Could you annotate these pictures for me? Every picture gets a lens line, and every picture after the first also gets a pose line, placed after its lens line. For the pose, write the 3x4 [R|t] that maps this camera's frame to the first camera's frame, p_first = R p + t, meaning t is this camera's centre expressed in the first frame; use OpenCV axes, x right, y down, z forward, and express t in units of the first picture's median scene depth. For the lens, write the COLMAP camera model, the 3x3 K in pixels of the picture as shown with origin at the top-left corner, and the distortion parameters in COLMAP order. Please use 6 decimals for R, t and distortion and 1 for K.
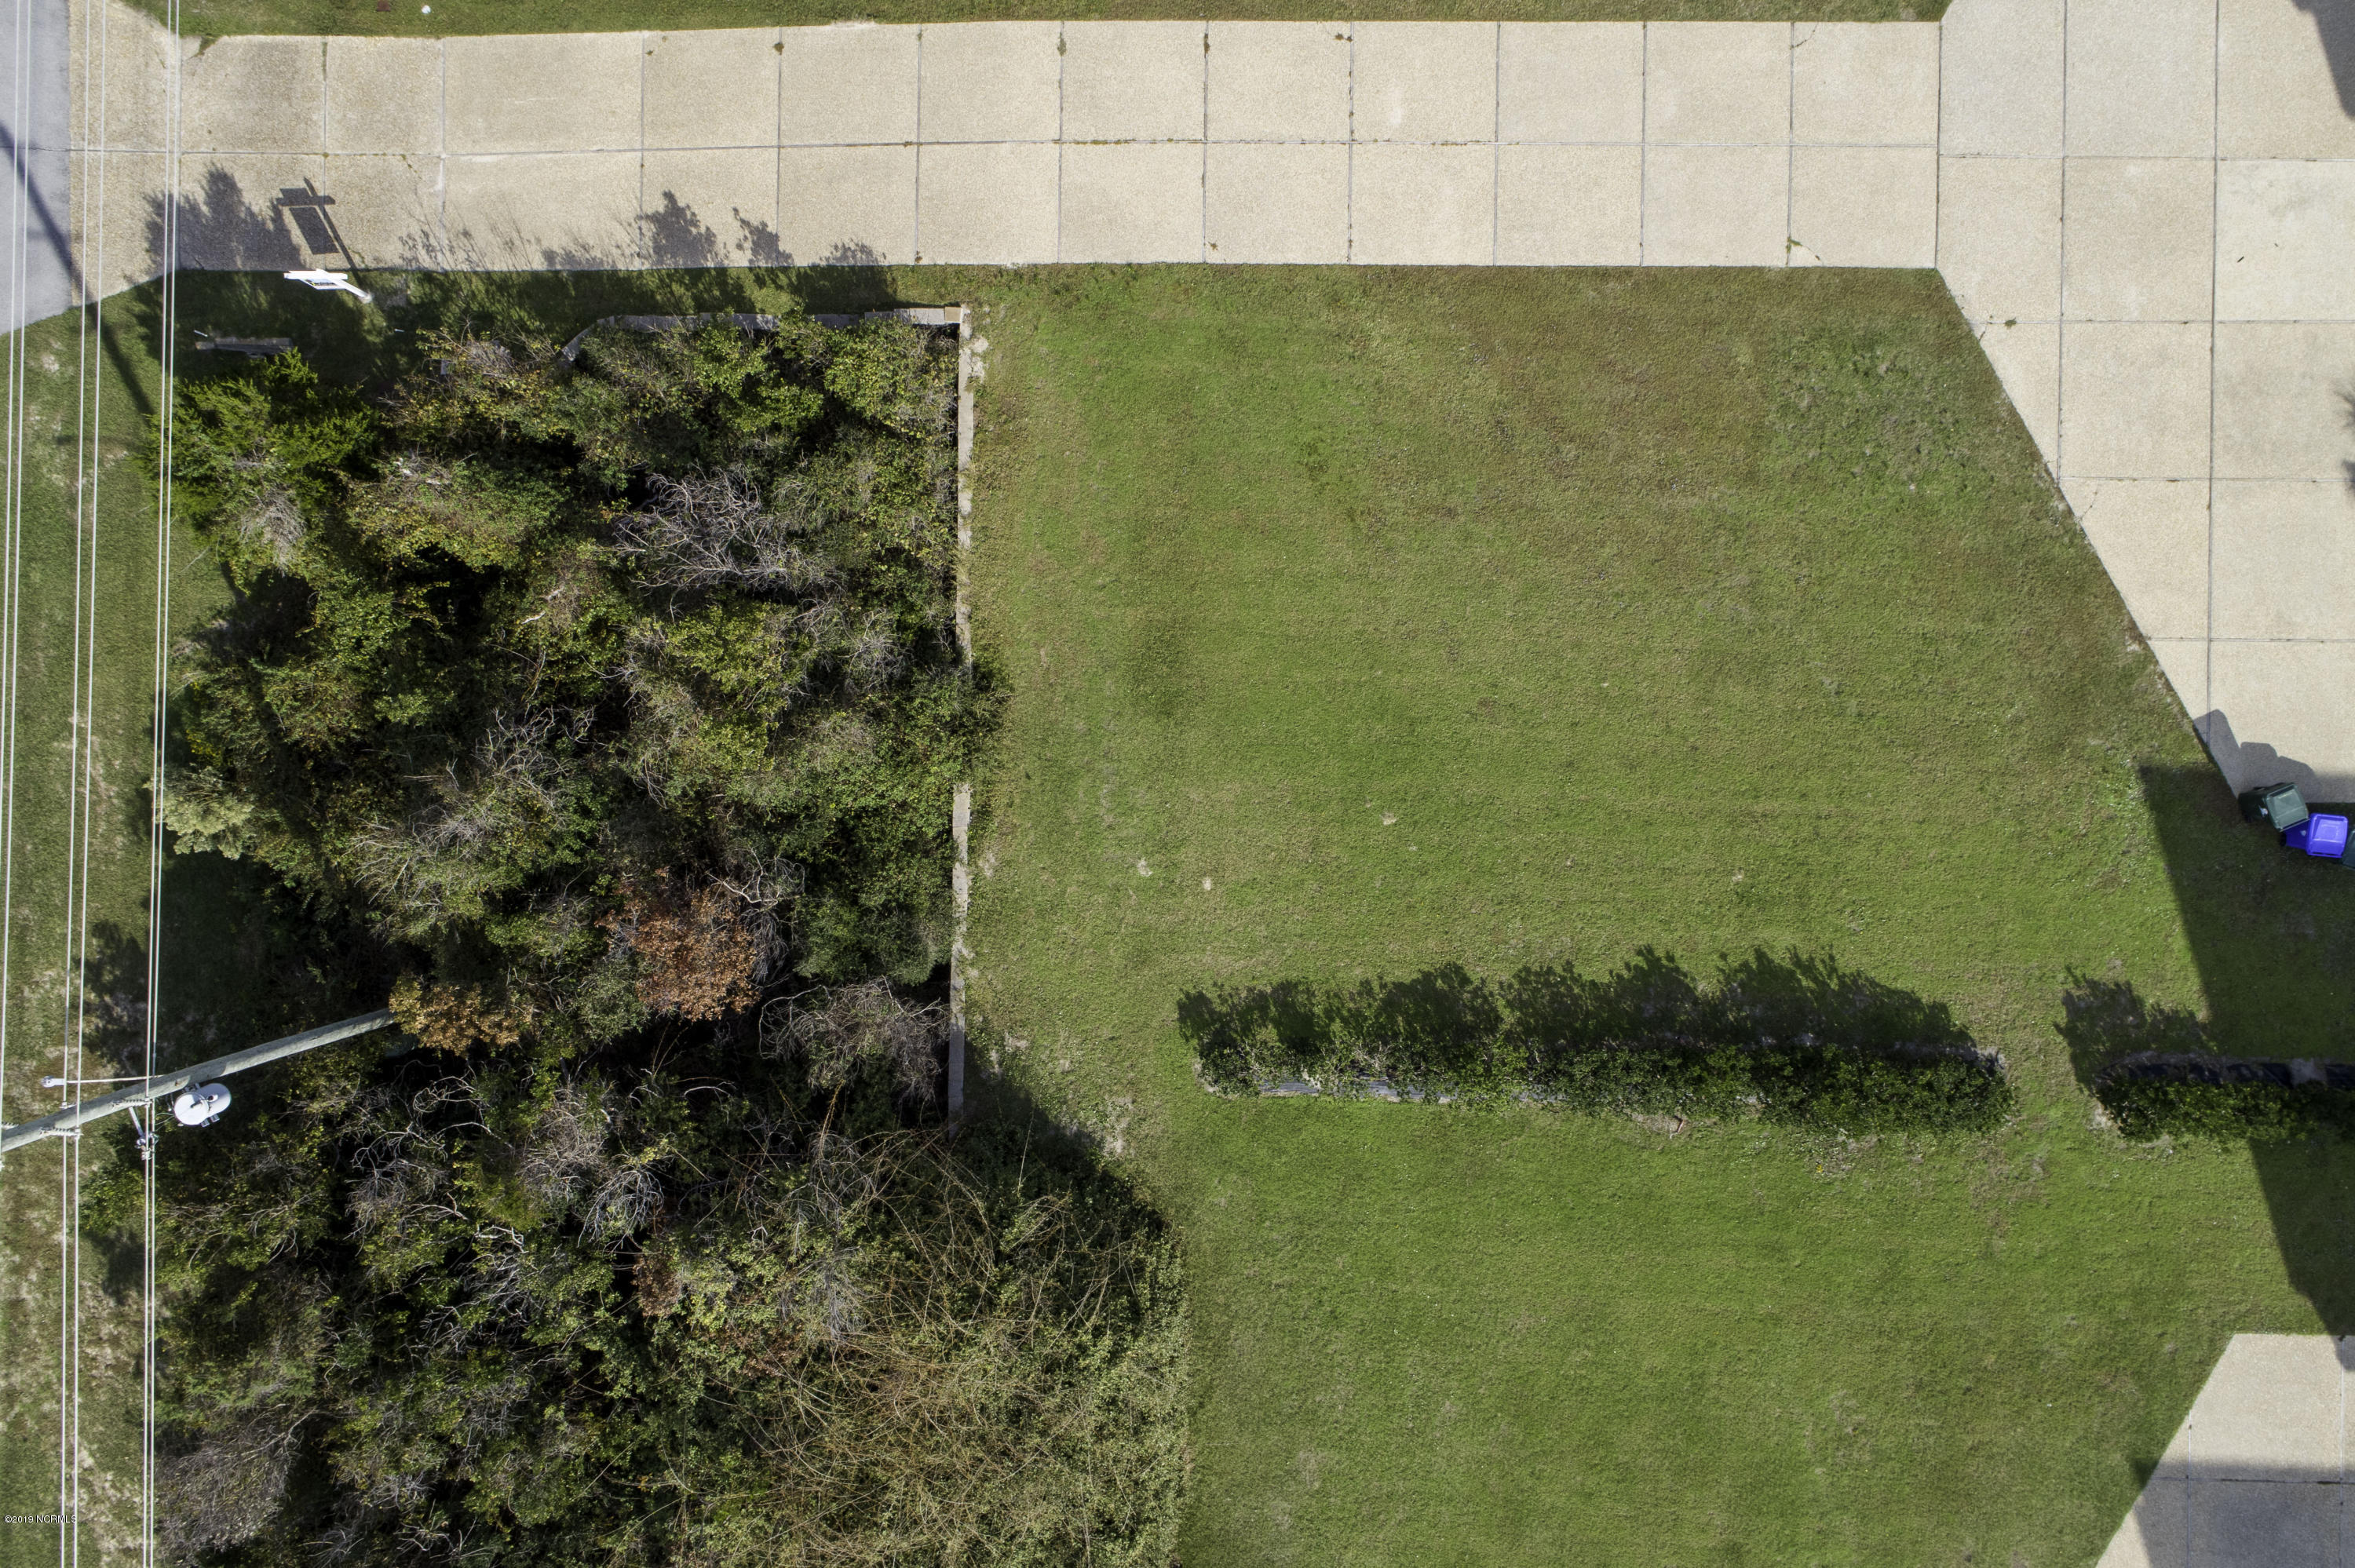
lens RADIAL K [[1610.4, 0, 1183.1], [0, 1610.4, 785.7], [0, 0, 1]] dist [0.006705, -0.003119]
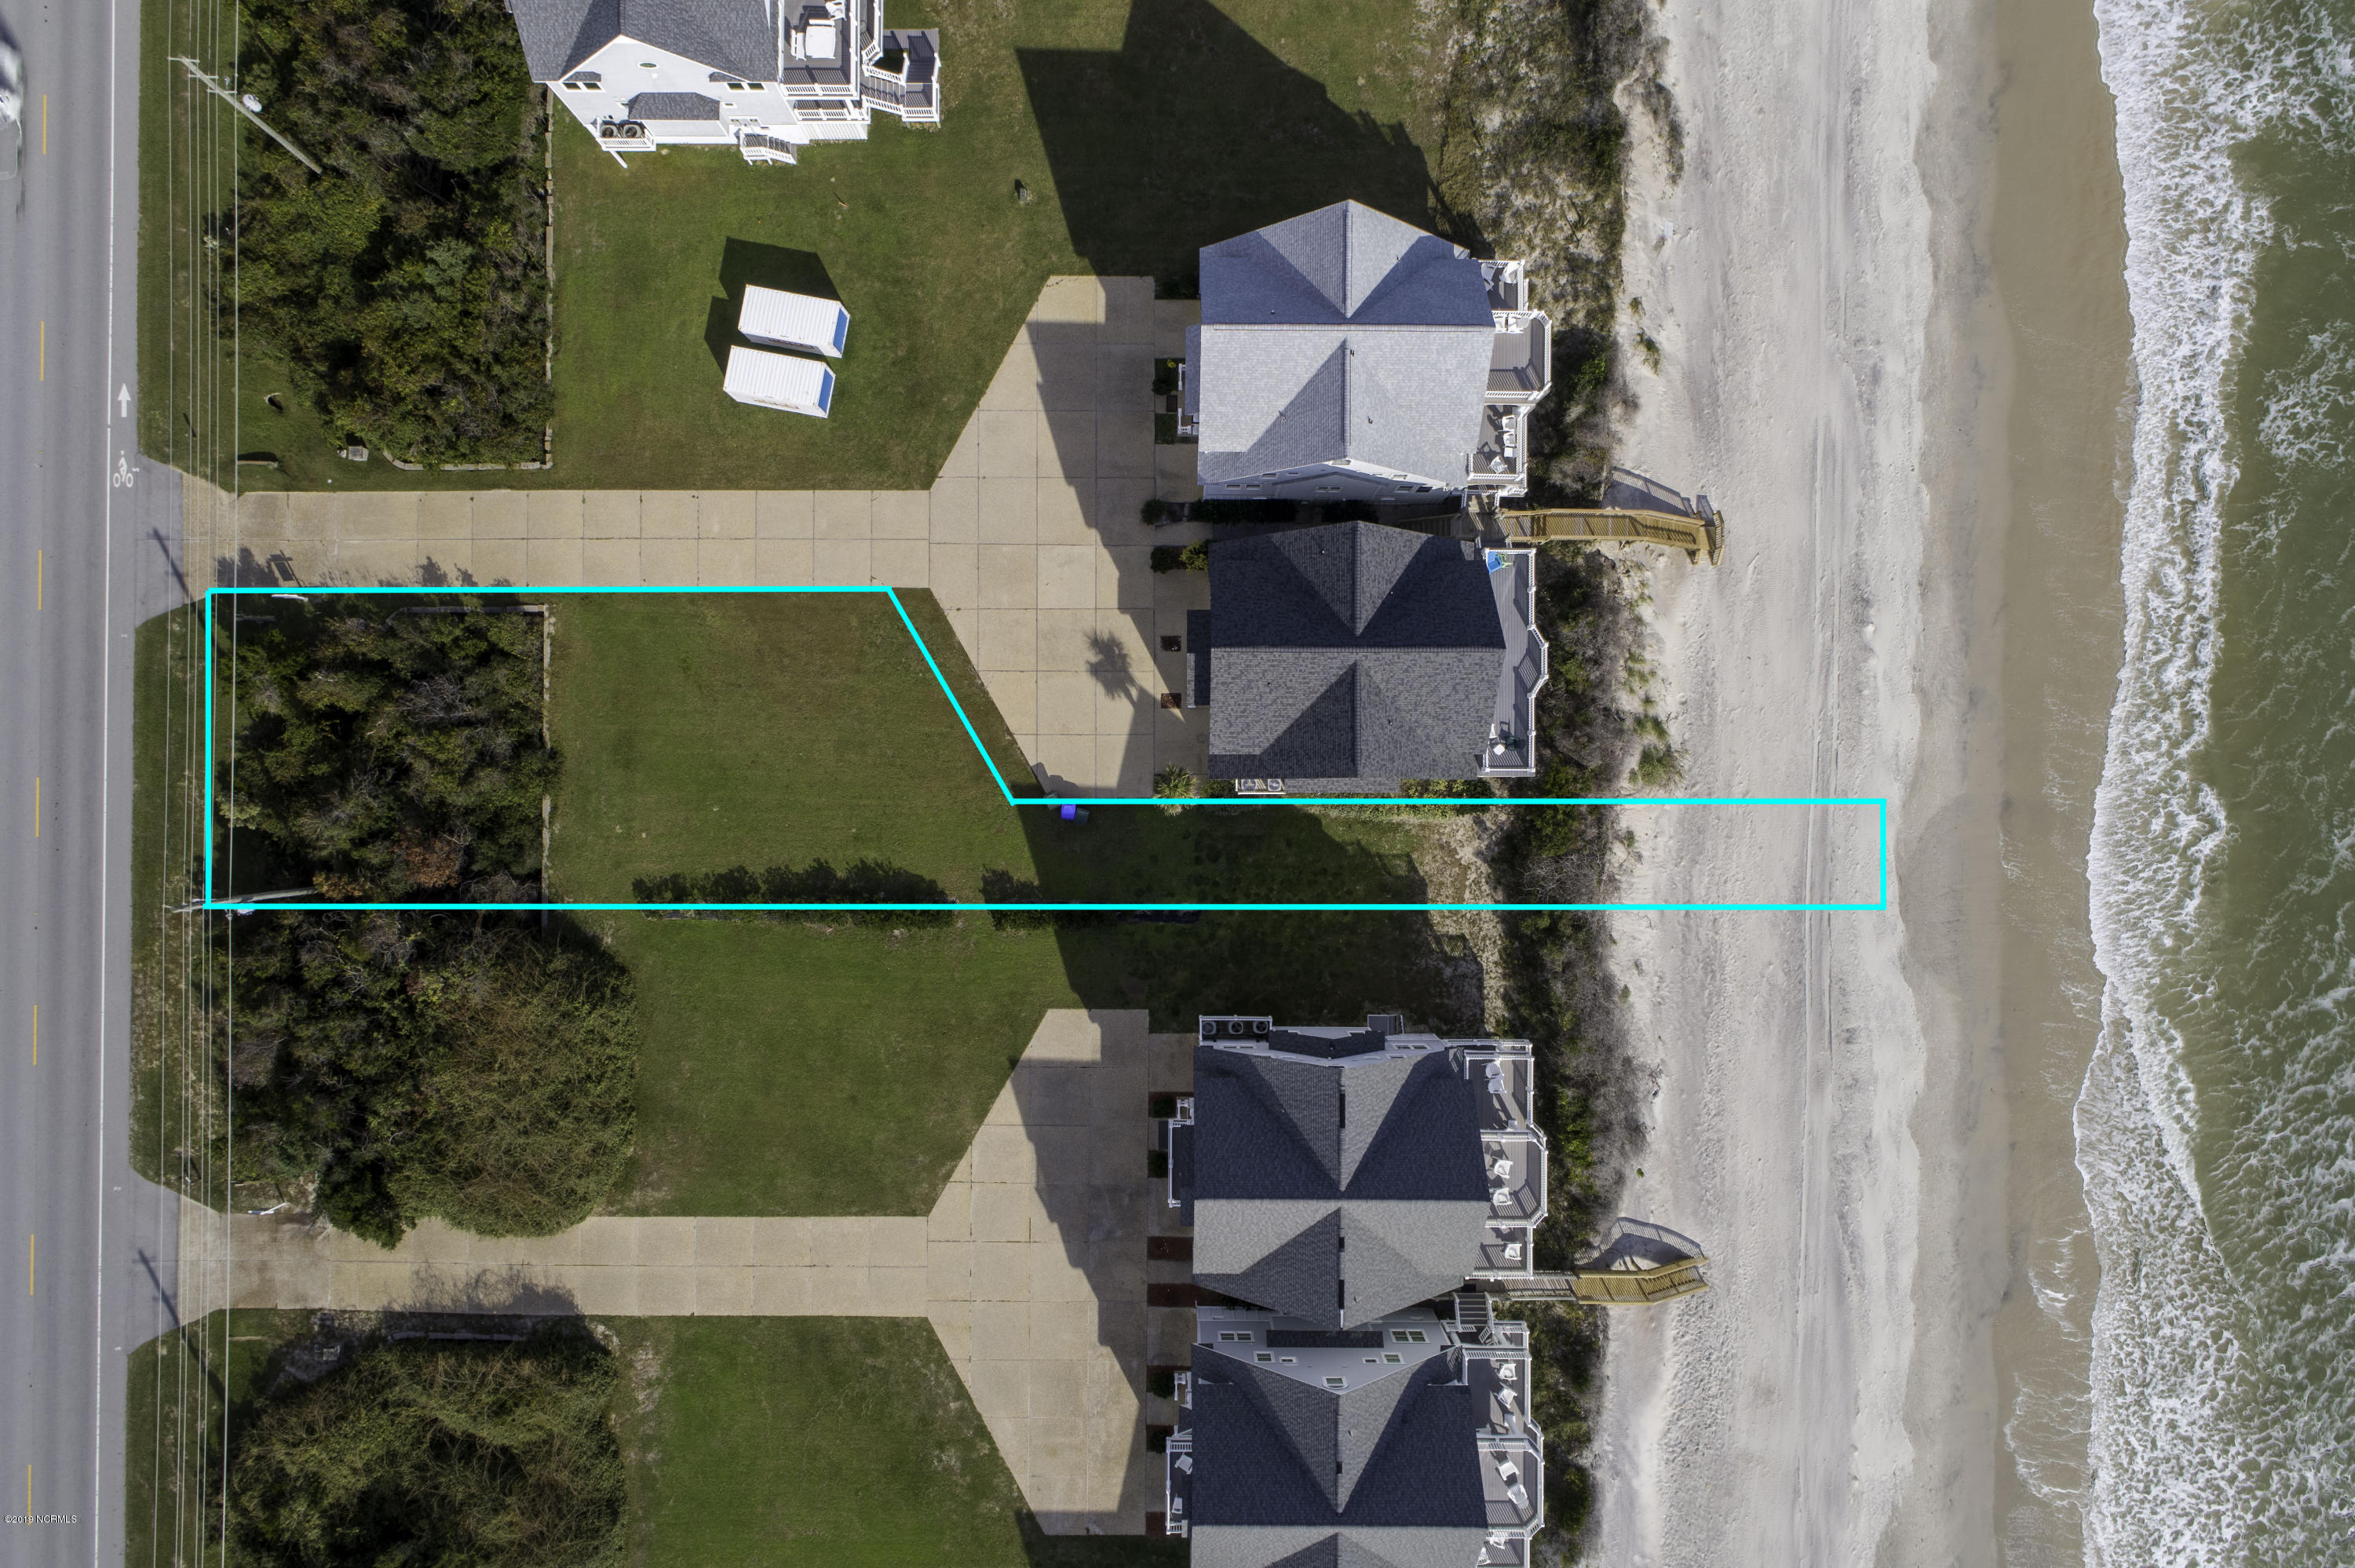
lens RADIAL K [[1610.4, 0, 1169.6], [0, 1610.4, 784.4], [0, 0, 1]] dist [0.006705, -0.003119]
pose [[0.999950, -0.009573, 0.002806, 0.834341], [0.009593, 0.999927, -0.007308, 0.008345], [-0.002736, 0.007335, 0.999969, -1.520869]]
